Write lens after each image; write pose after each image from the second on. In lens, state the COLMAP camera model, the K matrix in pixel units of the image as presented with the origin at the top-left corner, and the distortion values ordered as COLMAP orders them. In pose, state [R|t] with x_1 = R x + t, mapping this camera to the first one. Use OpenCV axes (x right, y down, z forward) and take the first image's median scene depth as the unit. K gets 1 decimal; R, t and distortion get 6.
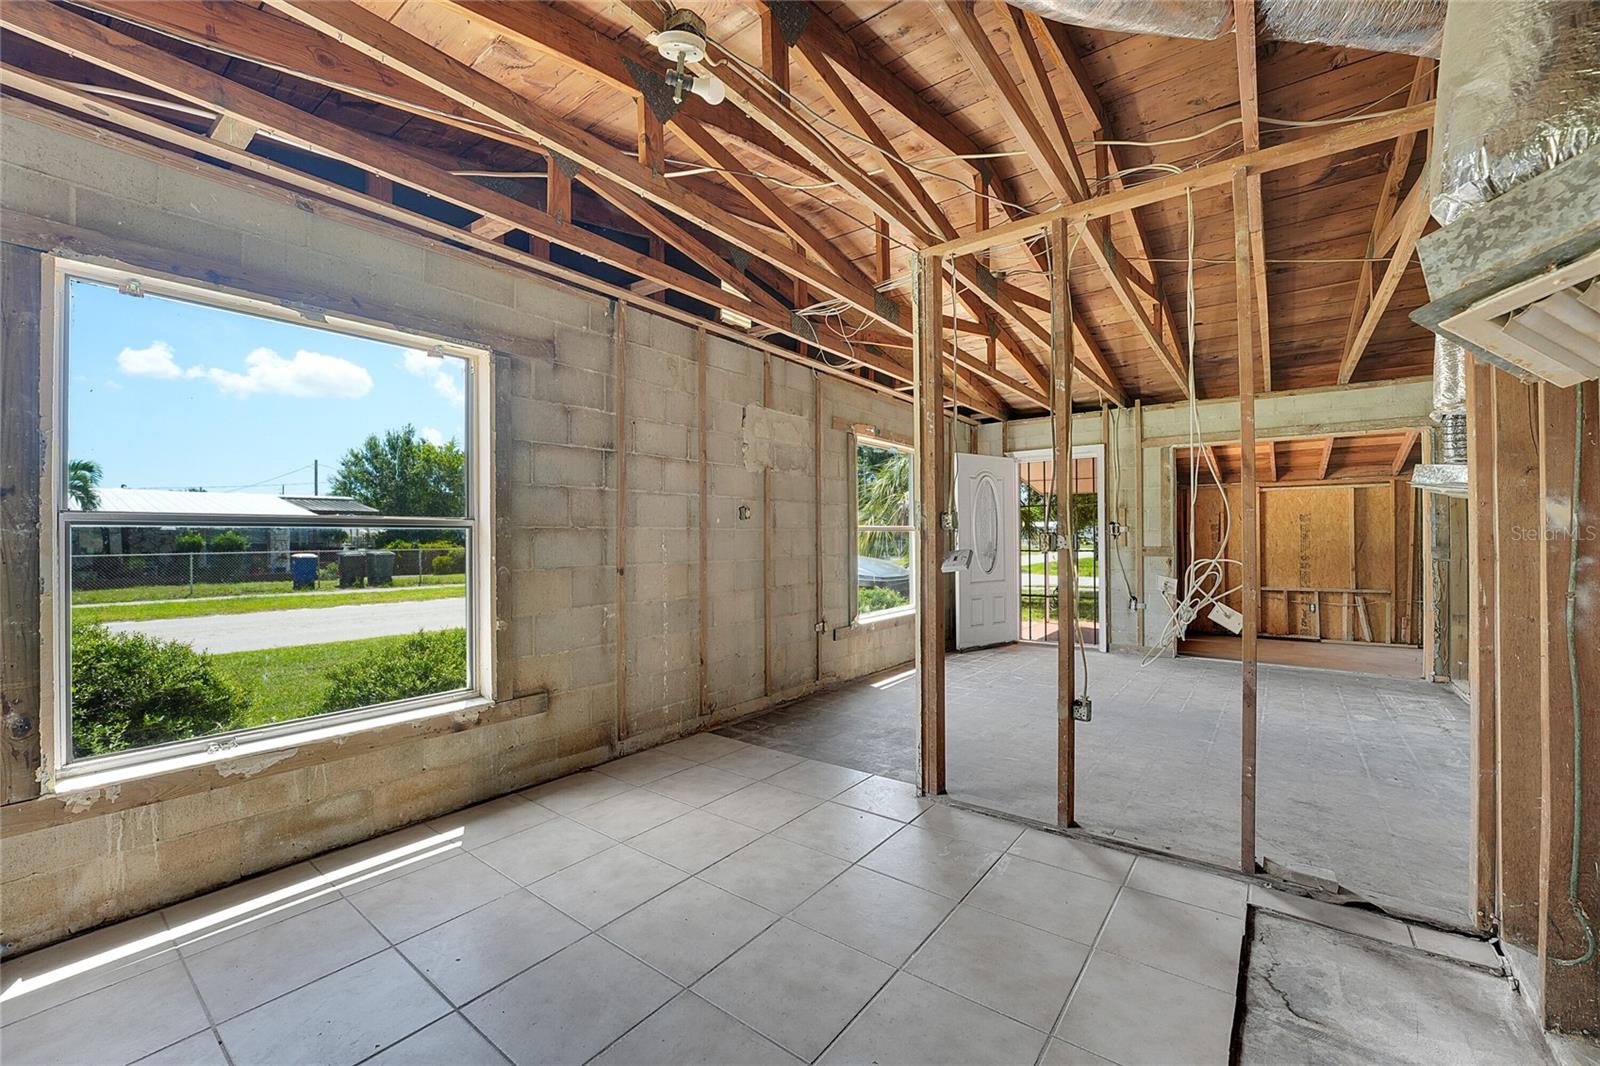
lens RADIAL K [[643.0, 0, 803.8], [0, 643.0, 533.4], [0, 0, 1]] dist [-0.031802, 0.003775]
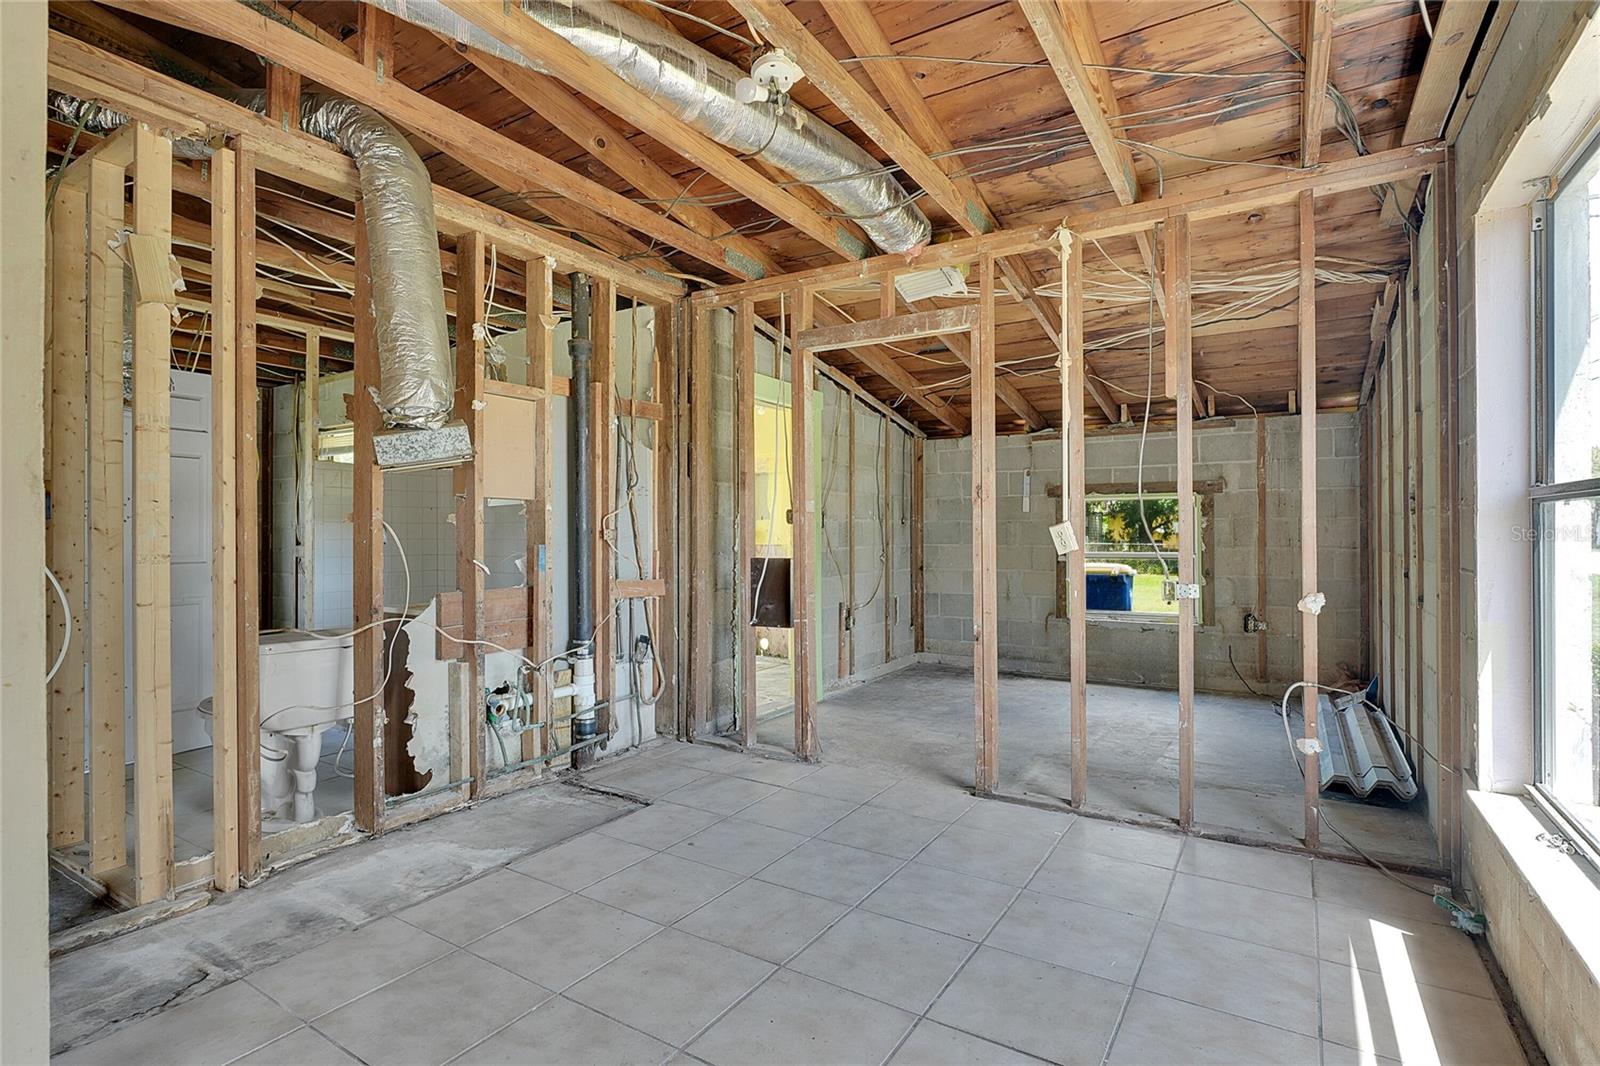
lens RADIAL K [[780.0, 0, 797.7], [0, 780.0, 529.8], [0, 0, 1]] dist [-0.014212, 0.000836]
pose [[-0.996554, 0.010390, -0.082288, -0.042321], [0.011022, 0.999913, -0.007224, 0.009235], [0.082206, -0.008106, -0.996582, 0.825234]]
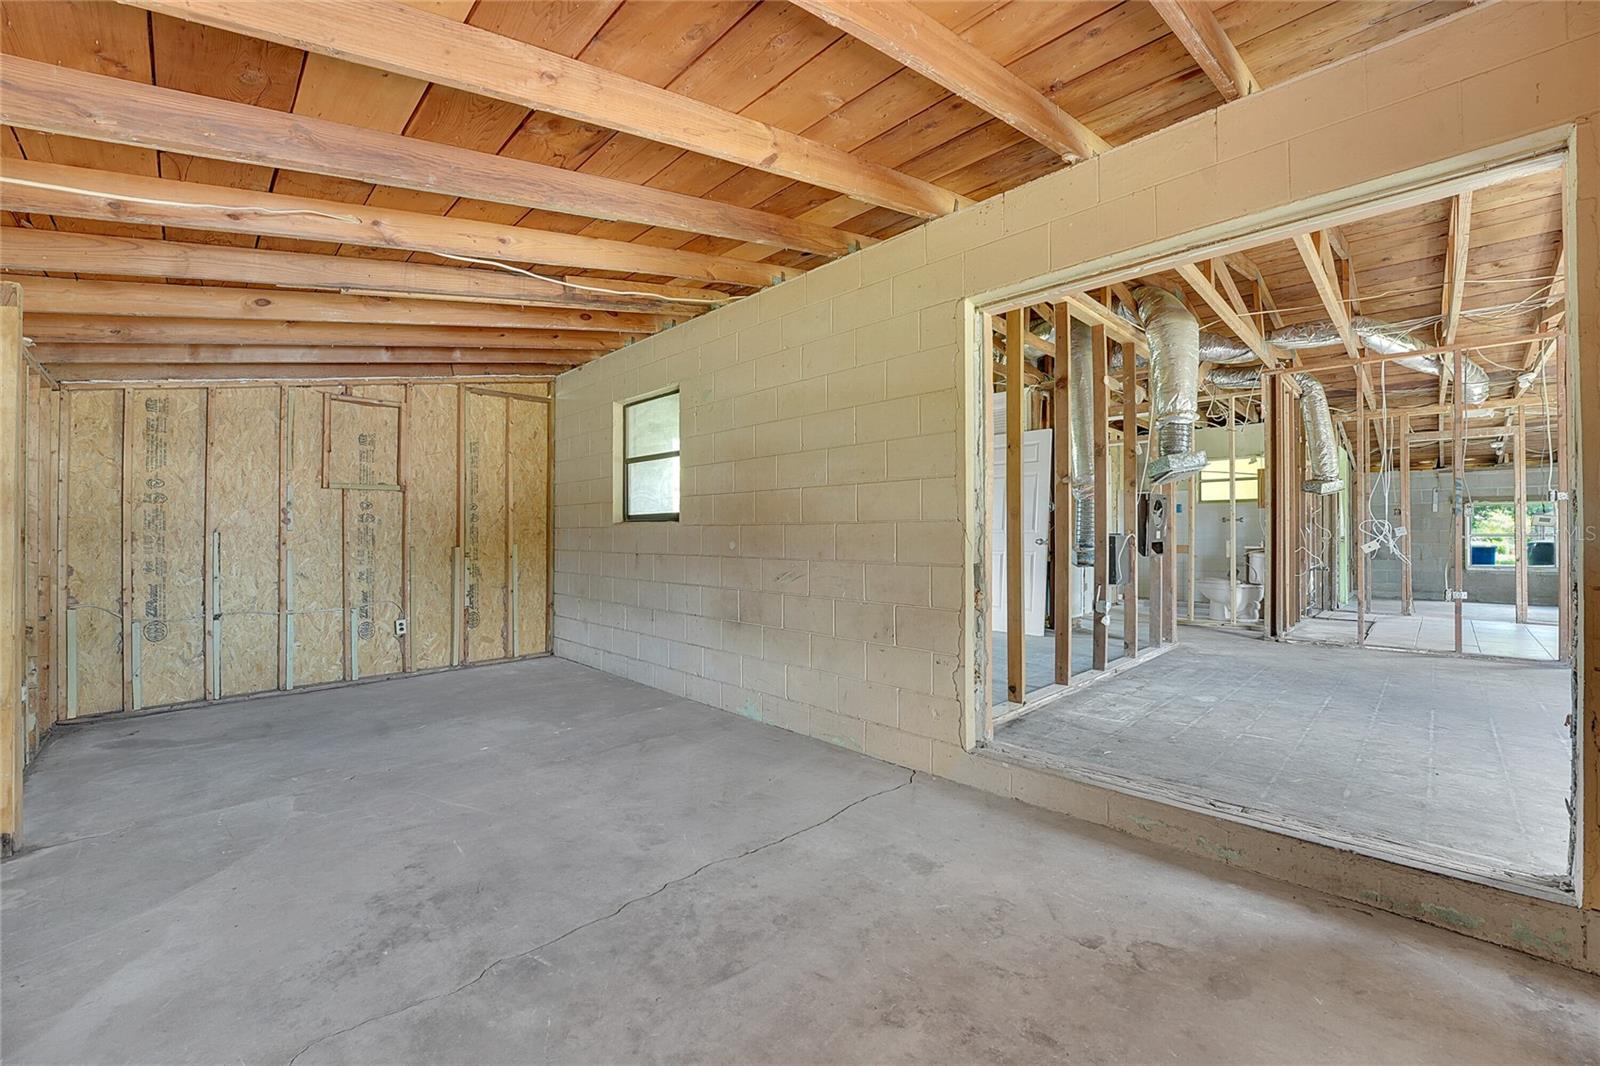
lens RADIAL K [[643.0, 0, 803.8], [0, 643.0, 533.4], [0, 0, 1]] dist [-0.031802, 0.003775]
pose [[-0.989679, 0.007374, 0.143115, 1.205303], [0.006003, 0.999932, -0.010007, 0.050985], [-0.143179, -0.009044, -0.989656, 1.804410]]
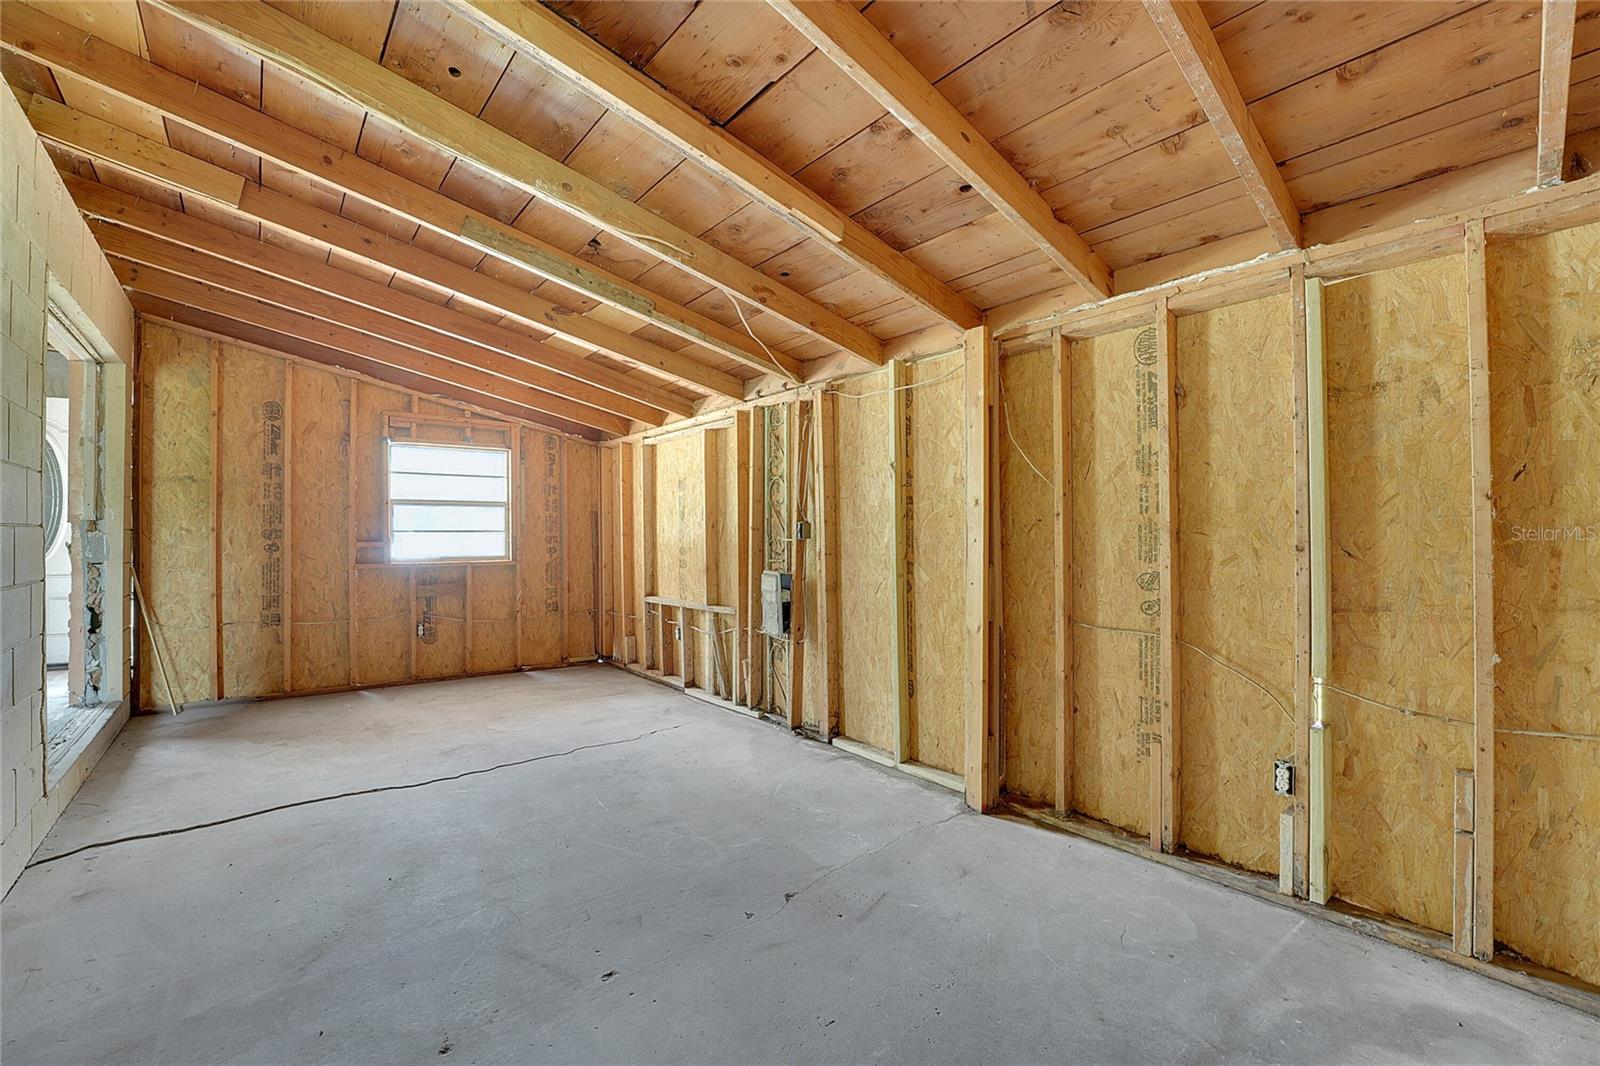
lens RADIAL K [[643.0, 0, 803.8], [0, 643.0, 533.4], [0, 0, 1]] dist [-0.031802, 0.003775]
pose [[0.977929, 0.004328, -0.208892, 1.879561], [-0.003239, 0.999979, 0.005552, 0.033149], [0.208912, -0.004753, 0.977923, 0.767416]]
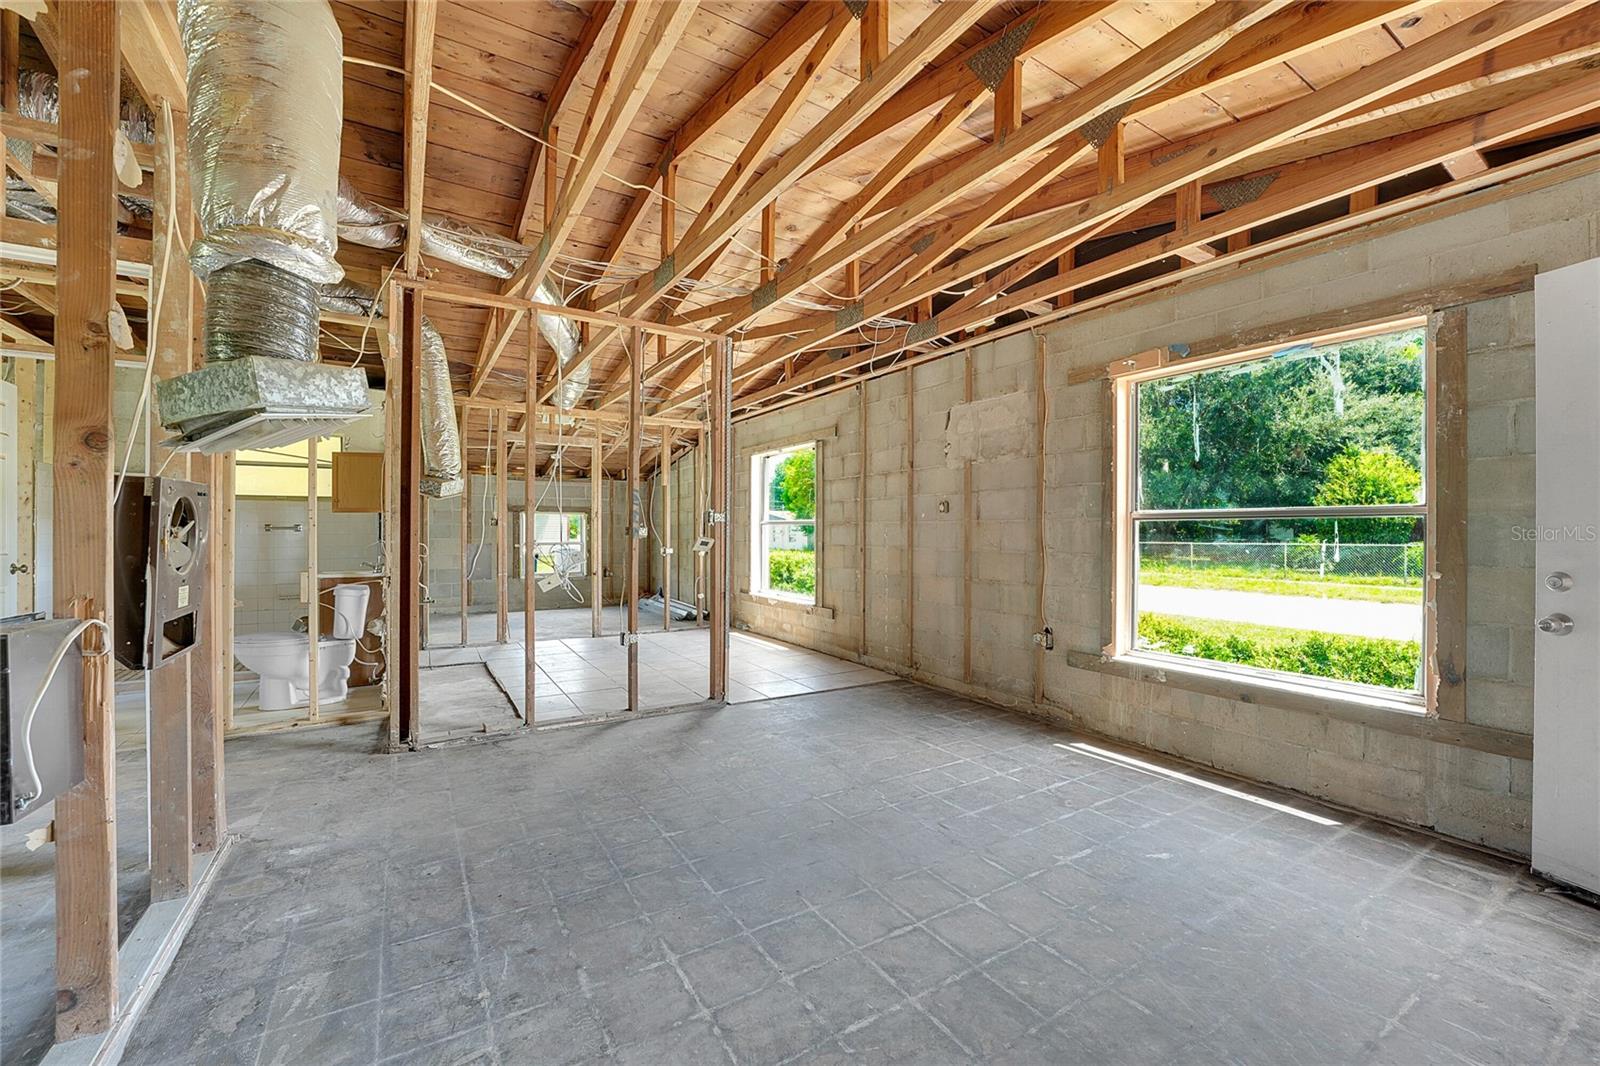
lens RADIAL K [[643.0, 0, 803.8], [0, 643.0, 533.4], [0, 0, 1]] dist [-0.031802, 0.003775]
pose [[-0.358696, 0.007527, -0.933424, 0.968391], [0.003553, 0.999971, 0.006698, 0.005081], [0.933448, -0.000914, -0.358712, 1.094707]]
